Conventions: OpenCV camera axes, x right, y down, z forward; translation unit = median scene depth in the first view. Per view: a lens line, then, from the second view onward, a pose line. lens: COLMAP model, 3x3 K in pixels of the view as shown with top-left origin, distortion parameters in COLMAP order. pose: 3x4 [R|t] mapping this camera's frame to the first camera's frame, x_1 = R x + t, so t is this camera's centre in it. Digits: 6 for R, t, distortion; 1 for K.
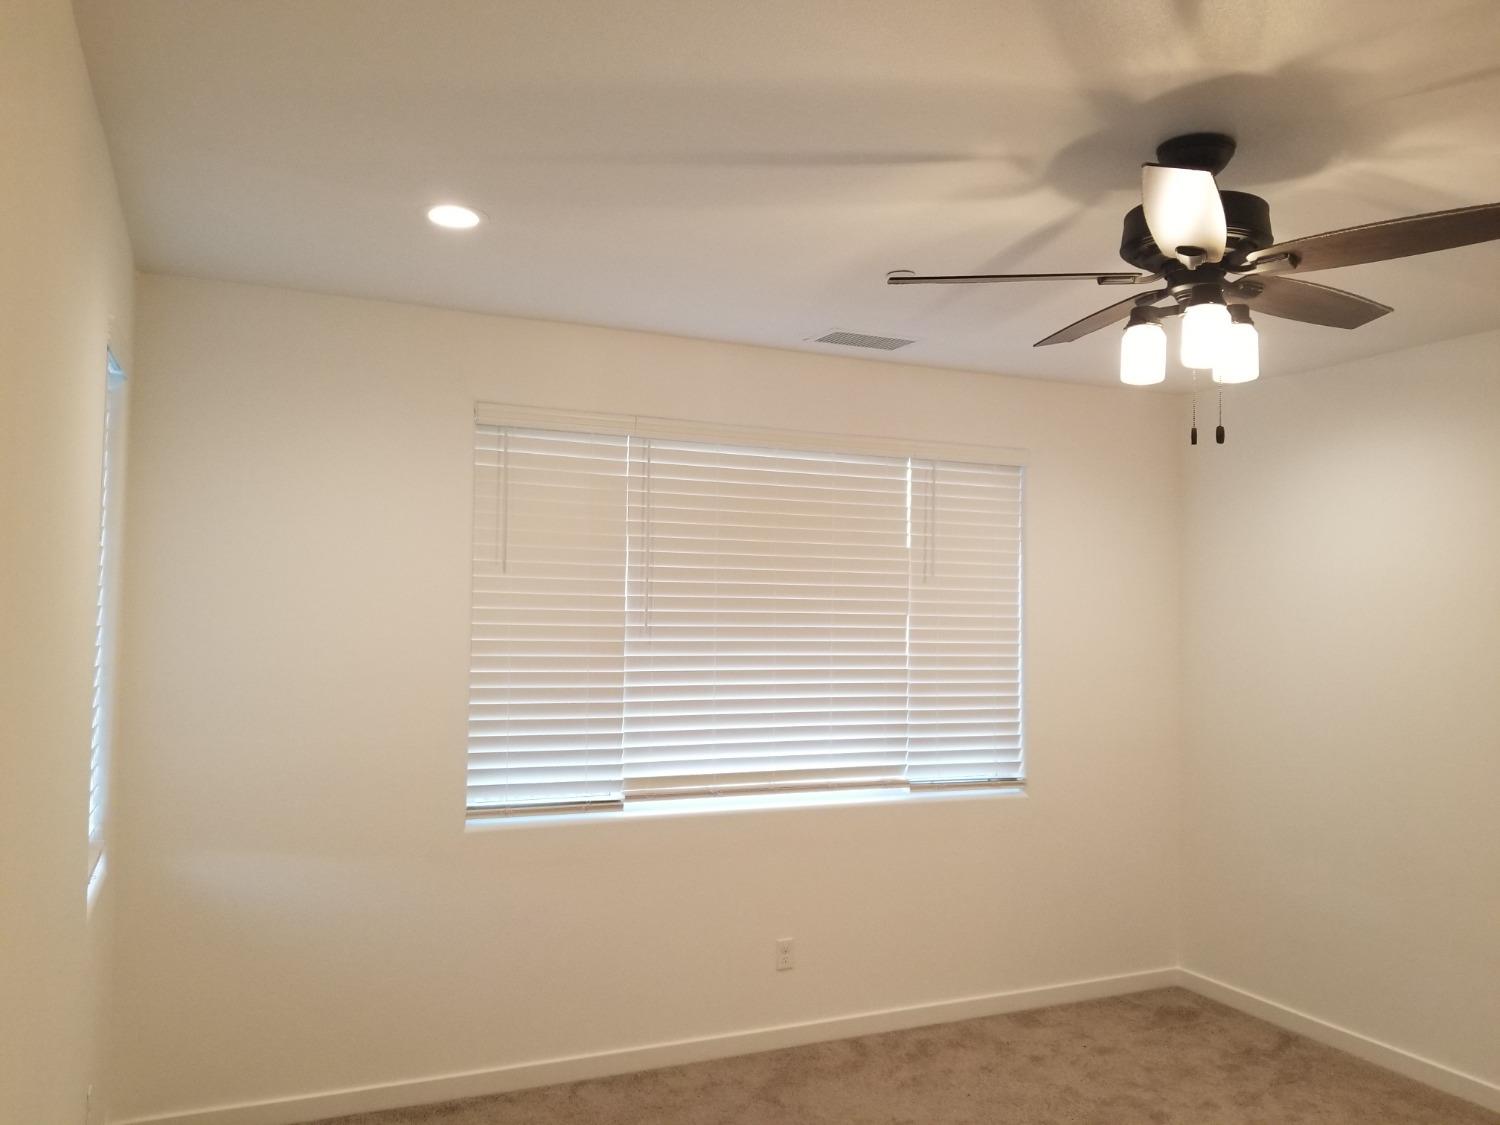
lens RADIAL K [[1178.1, 0, 758.7], [0, 1178.1, 560.3], [0, 0, 1]] dist [0.010511, -0.015605]
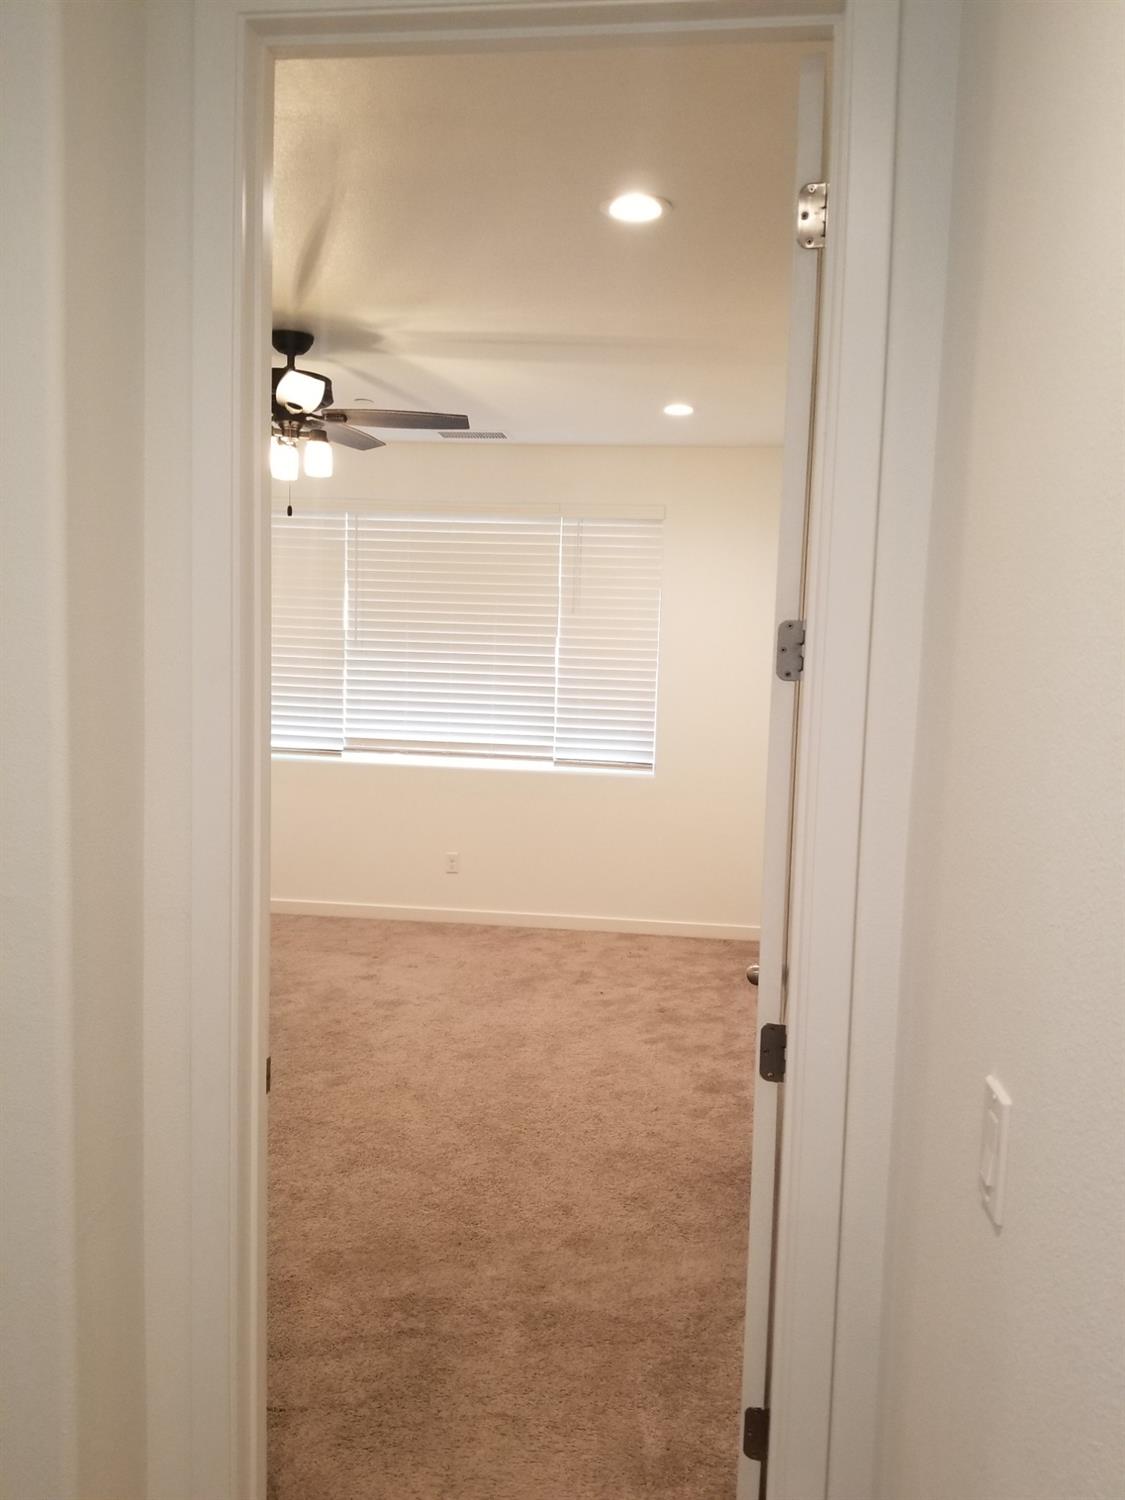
lens RADIAL K [[1178.1, 0, 558.8], [0, 1178.1, 760.8], [0, 0, 1]] dist [0.010511, -0.015605]
pose [[0.862885, 0.067485, -0.500874, 0.827965], [-0.000772, 0.991220, 0.132222, 0.009016], [0.505400, -0.113706, 0.855361, -0.174539]]
